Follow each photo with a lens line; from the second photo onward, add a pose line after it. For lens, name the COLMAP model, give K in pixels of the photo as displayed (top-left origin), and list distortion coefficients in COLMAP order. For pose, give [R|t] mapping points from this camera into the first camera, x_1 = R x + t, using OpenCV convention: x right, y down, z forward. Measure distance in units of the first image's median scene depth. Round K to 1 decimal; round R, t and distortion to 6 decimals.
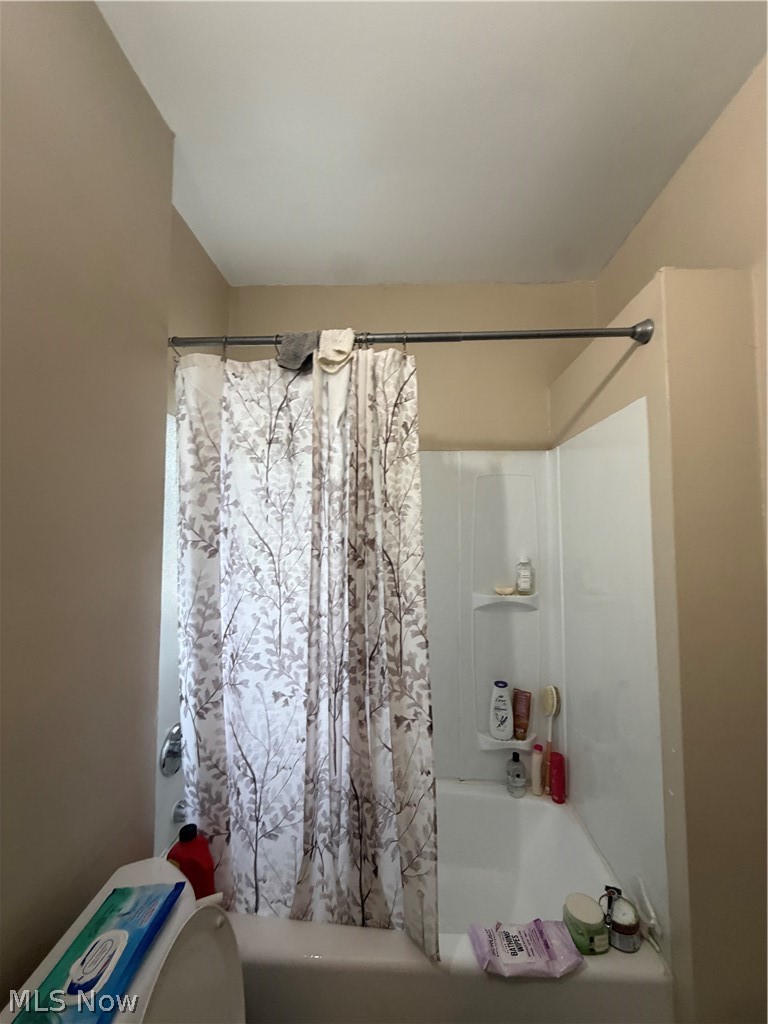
lens RADIAL K [[408.4, 0, 385.7], [0, 408.4, 511.3], [0, 0, 1]] dist [0.000039, 0.000042]
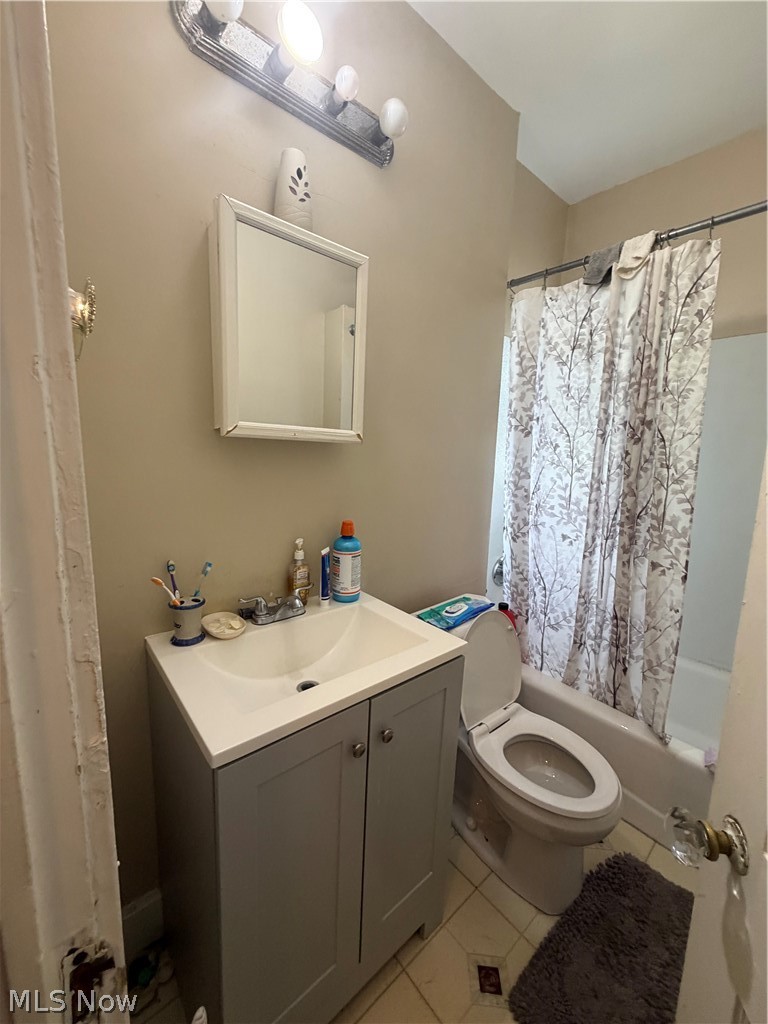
lens RADIAL K [[408.4, 0, 385.7], [0, 408.4, 511.3], [0, 0, 1]] dist [0.000039, 0.000042]
pose [[0.688659, 0.132879, -0.712805, 0.312437], [0.009188, 0.981386, 0.191825, 0.089161], [0.725027, -0.138651, 0.674620, -0.402936]]
